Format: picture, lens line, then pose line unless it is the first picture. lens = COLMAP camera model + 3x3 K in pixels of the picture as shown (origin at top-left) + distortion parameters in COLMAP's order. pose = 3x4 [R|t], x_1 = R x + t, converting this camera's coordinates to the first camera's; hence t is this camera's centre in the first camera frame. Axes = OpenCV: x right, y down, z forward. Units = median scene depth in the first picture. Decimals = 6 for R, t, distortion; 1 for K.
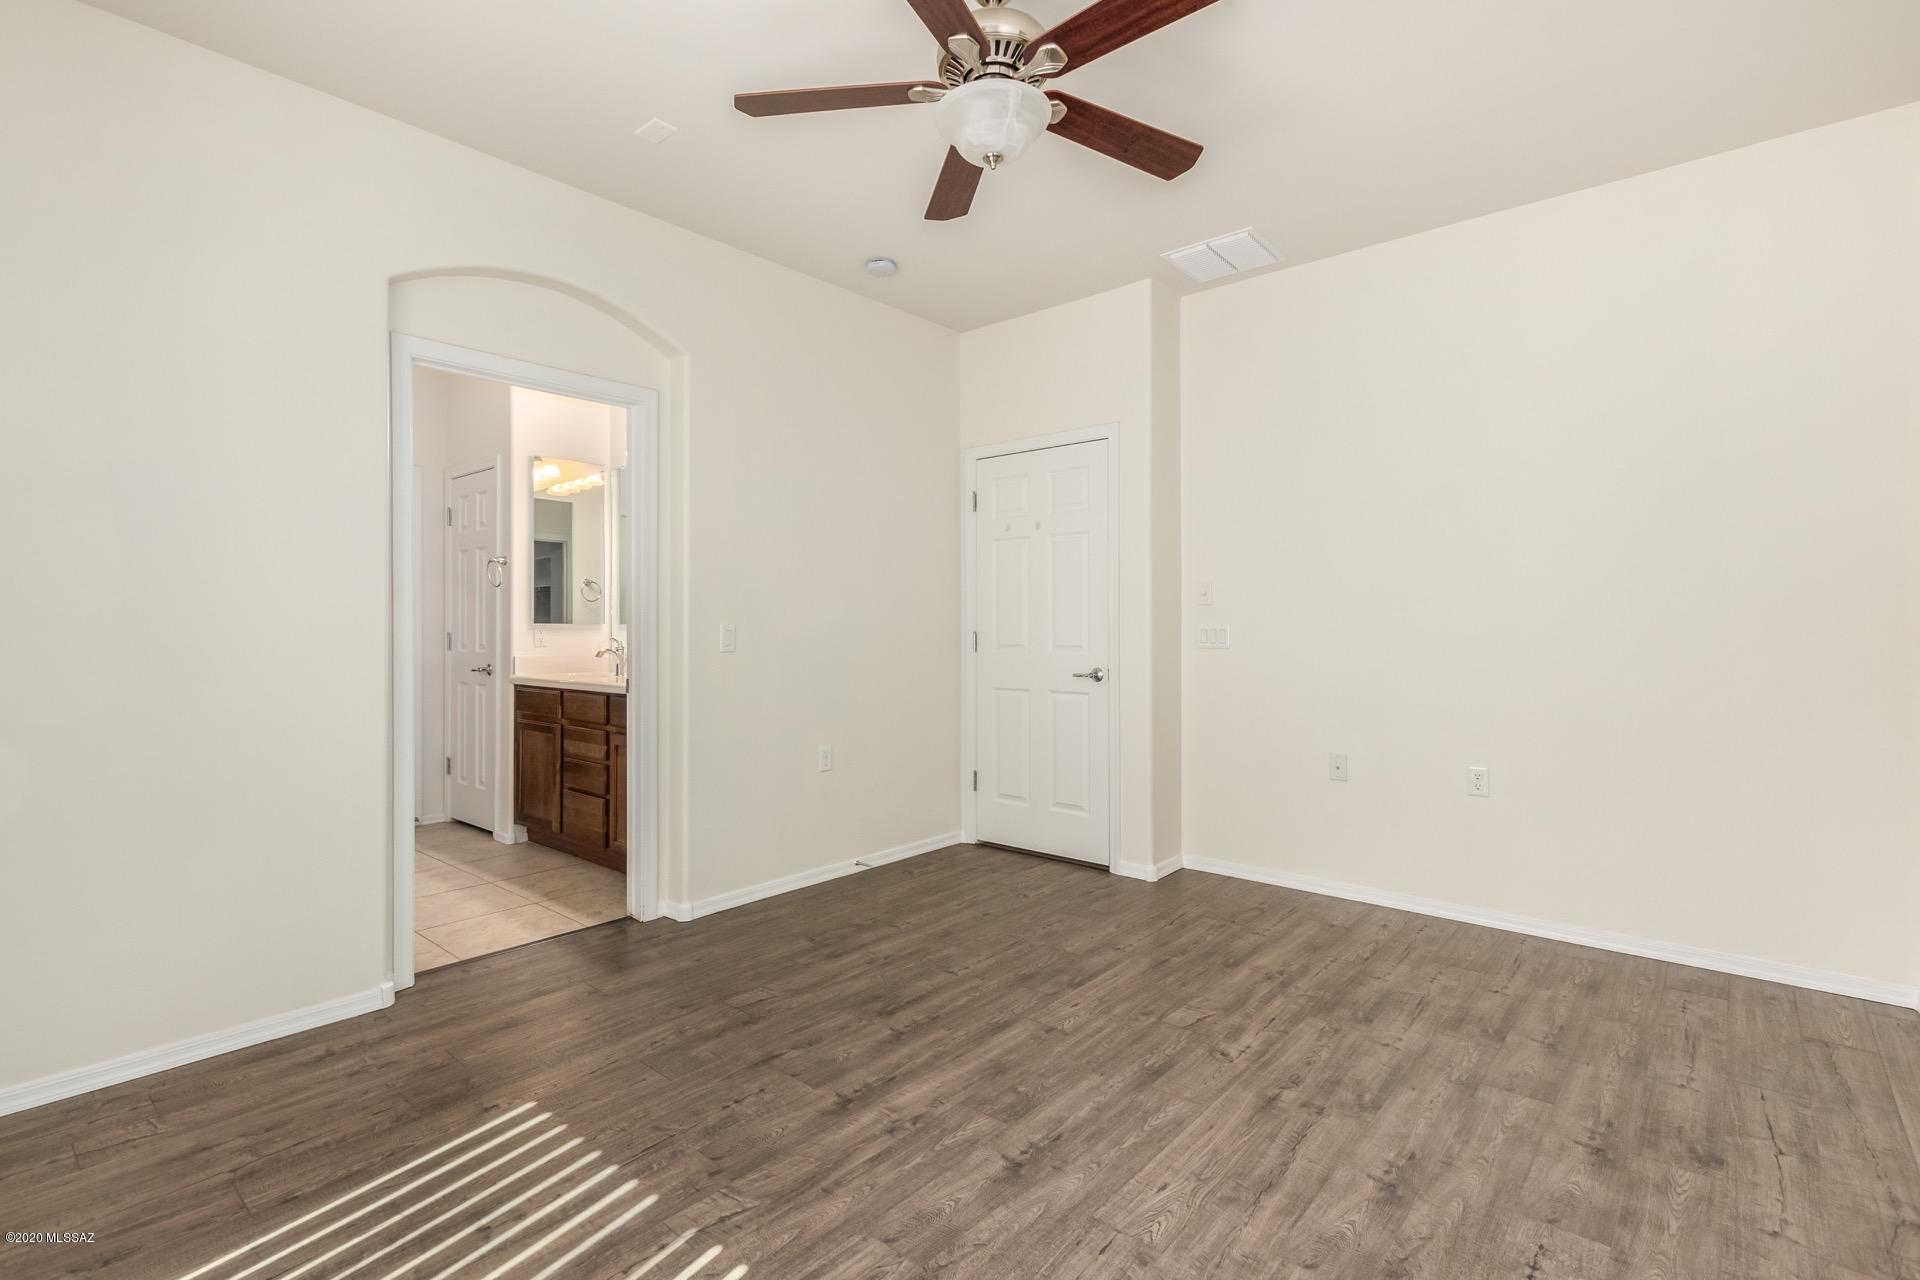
lens RADIAL K [[908.5, 0, 960.2], [0, 908.5, 620.6], [0, 0, 1]] dist [-0.000337, -0.000119]
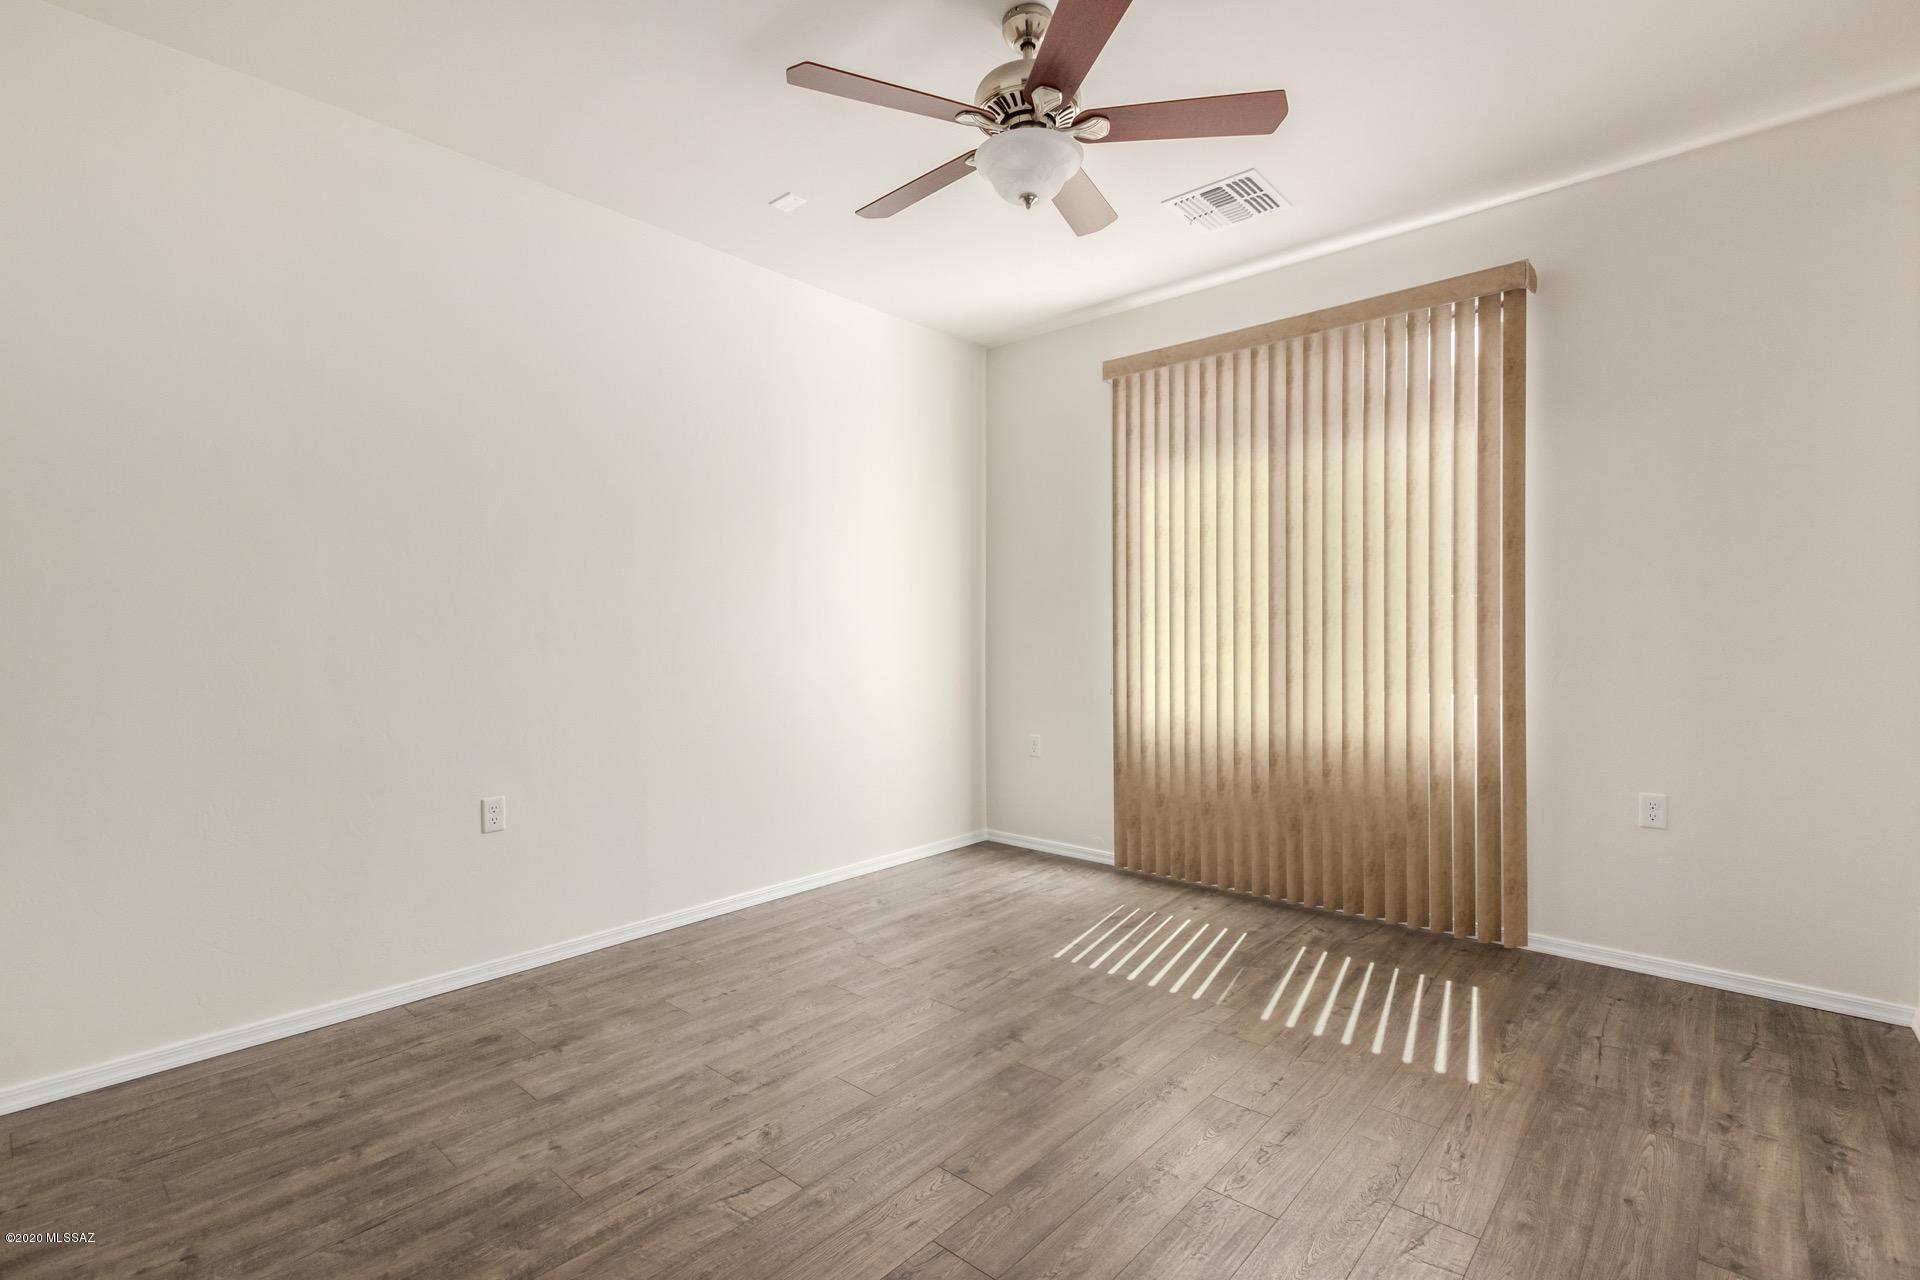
lens RADIAL K [[887.0, 0, 955.1], [0, 887.0, 632.2], [0, 0, 1]] dist [0.000194, -0.001101]
pose [[-0.999683, 0.005497, 0.024568, 0.090107], [0.005344, 0.999966, -0.006299, 0.009606], [-0.024601, -0.006165, -0.999678, 1.870234]]
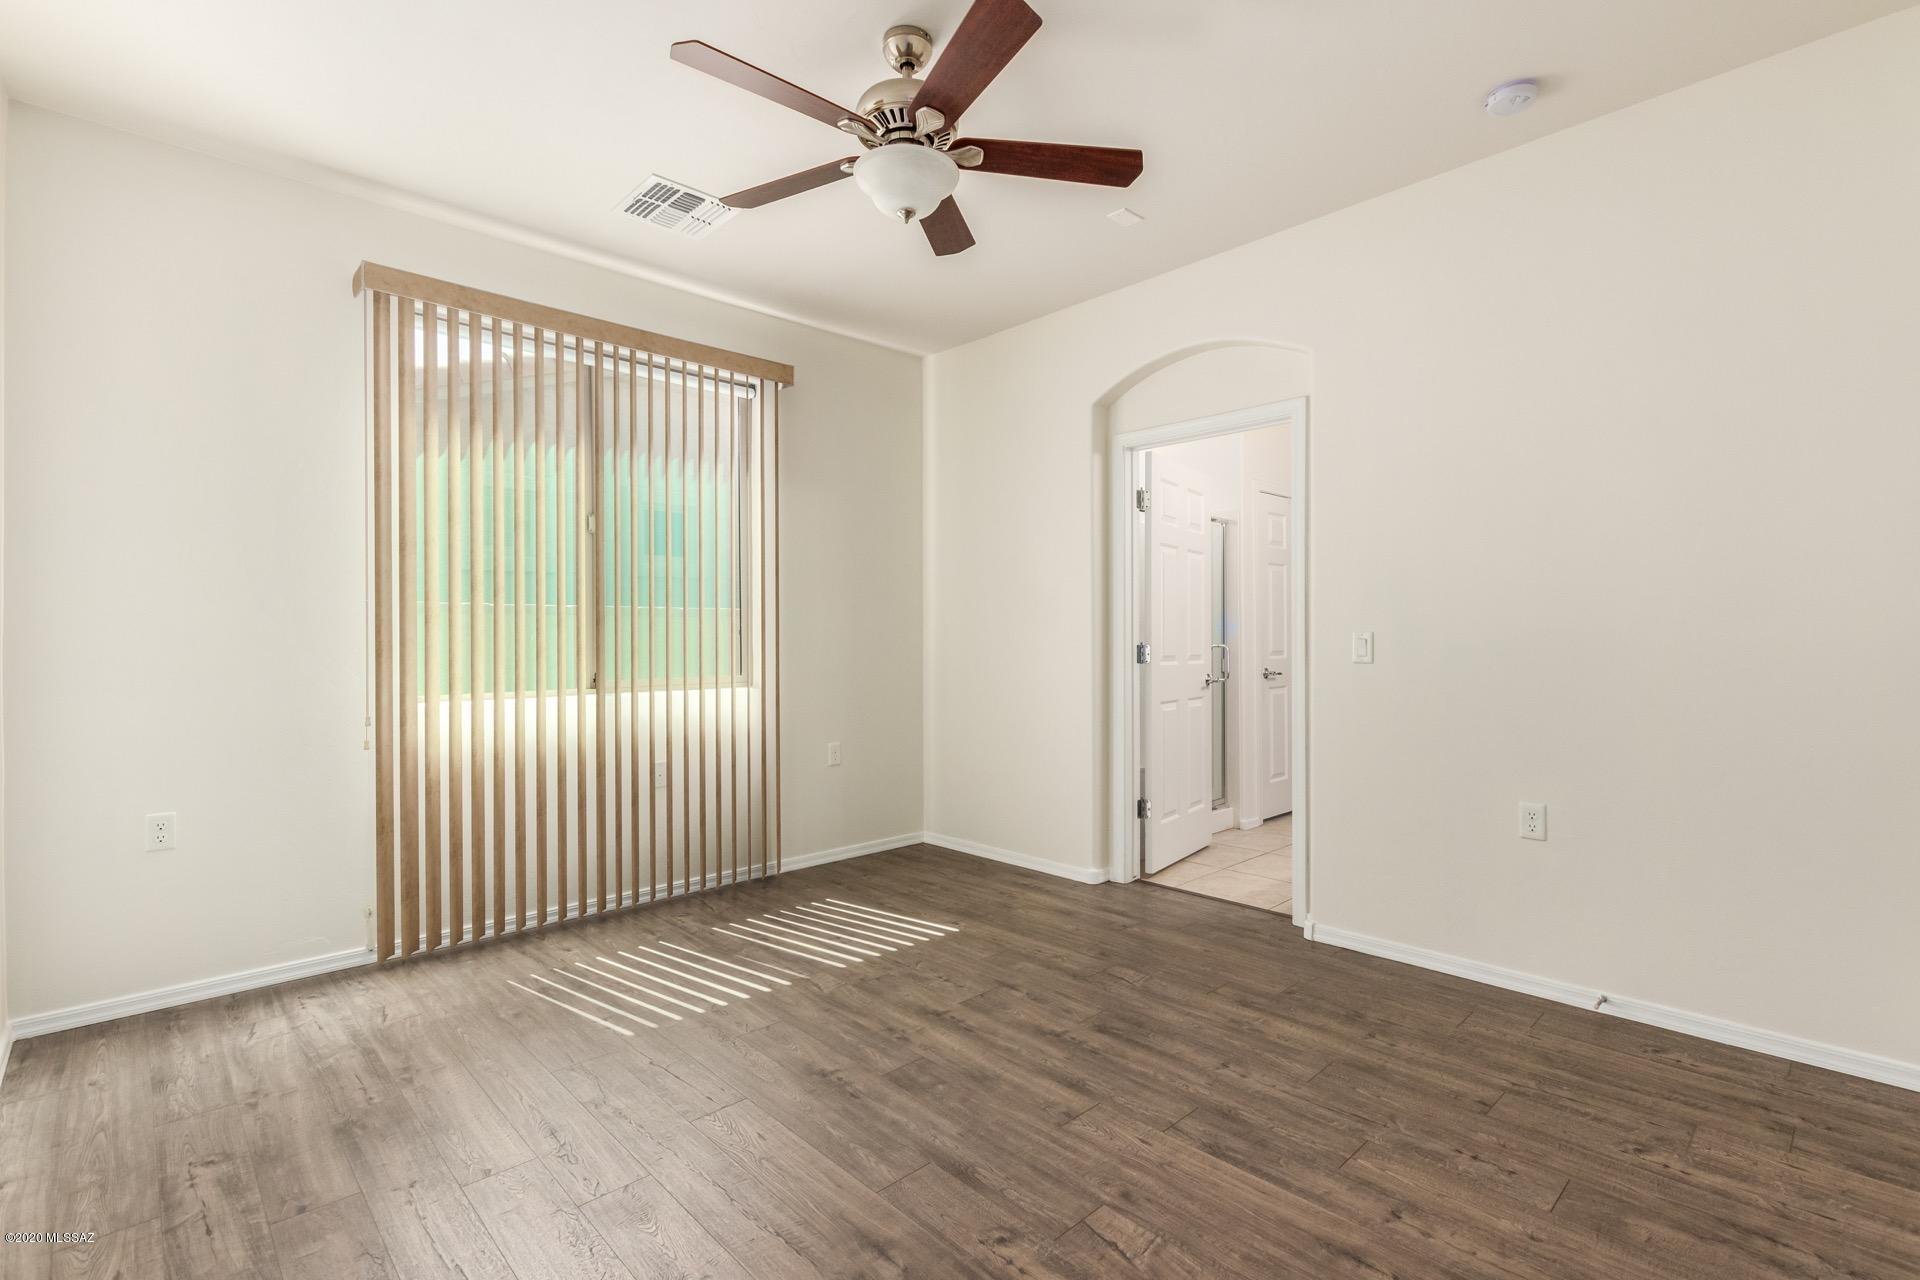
lens RADIAL K [[879.1, 0, 950.0], [0, 879.1, 645.3], [0, 0, 1]] dist [-0.000359, -0.001034]
pose [[-0.104417, 0.018124, -0.994368, 1.000320], [0.007588, 0.999819, 0.017426, -0.009450], [0.994505, -0.005726, -0.104536, 1.053047]]
